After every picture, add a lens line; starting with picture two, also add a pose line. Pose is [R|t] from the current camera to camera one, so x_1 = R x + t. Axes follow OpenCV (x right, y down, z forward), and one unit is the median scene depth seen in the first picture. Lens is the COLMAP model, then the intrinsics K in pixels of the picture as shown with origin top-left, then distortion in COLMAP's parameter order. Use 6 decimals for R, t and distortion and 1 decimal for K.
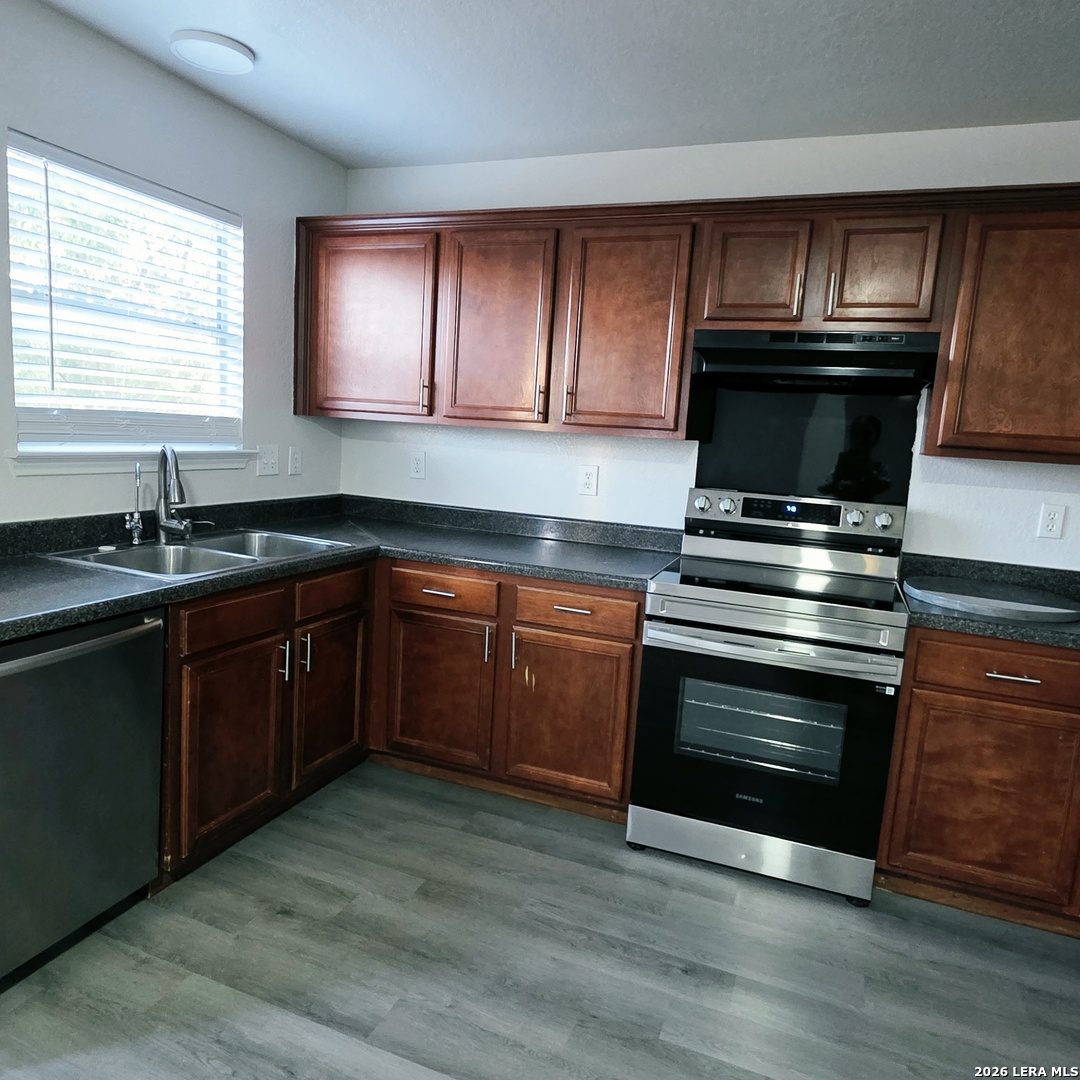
lens RADIAL K [[771.6, 0, 534.6], [0, 771.6, 541.3], [0, 0, 1]] dist [0.001580, -0.002872]
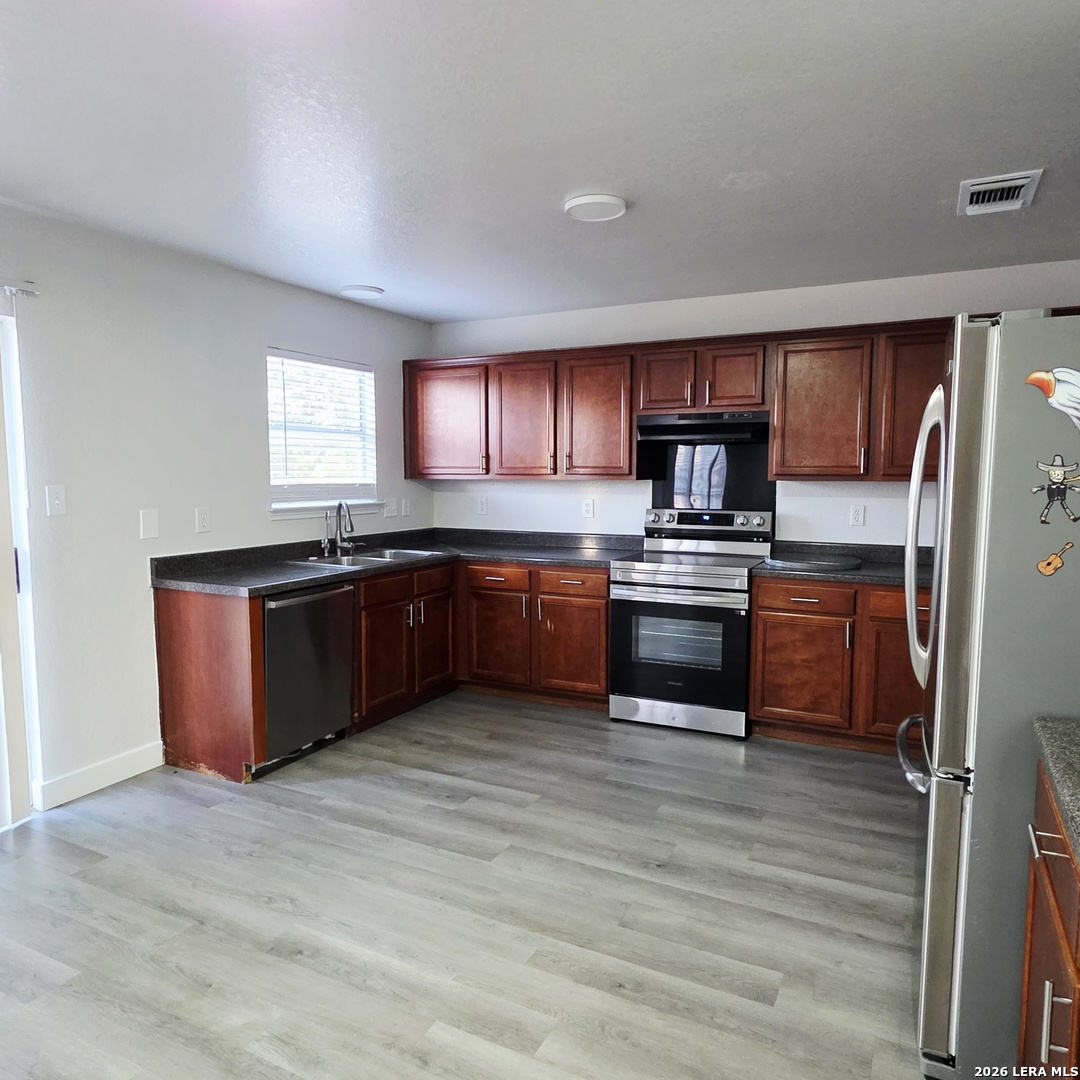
lens RADIAL K [[771.6, 0, 534.6], [0, 771.6, 541.3], [0, 0, 1]] dist [0.001580, -0.002872]
pose [[0.992960, -0.053120, -0.105868, 0.149034], [0.046653, 0.996944, -0.062654, 0.097726], [0.108873, 0.057273, 0.992404, -0.691431]]
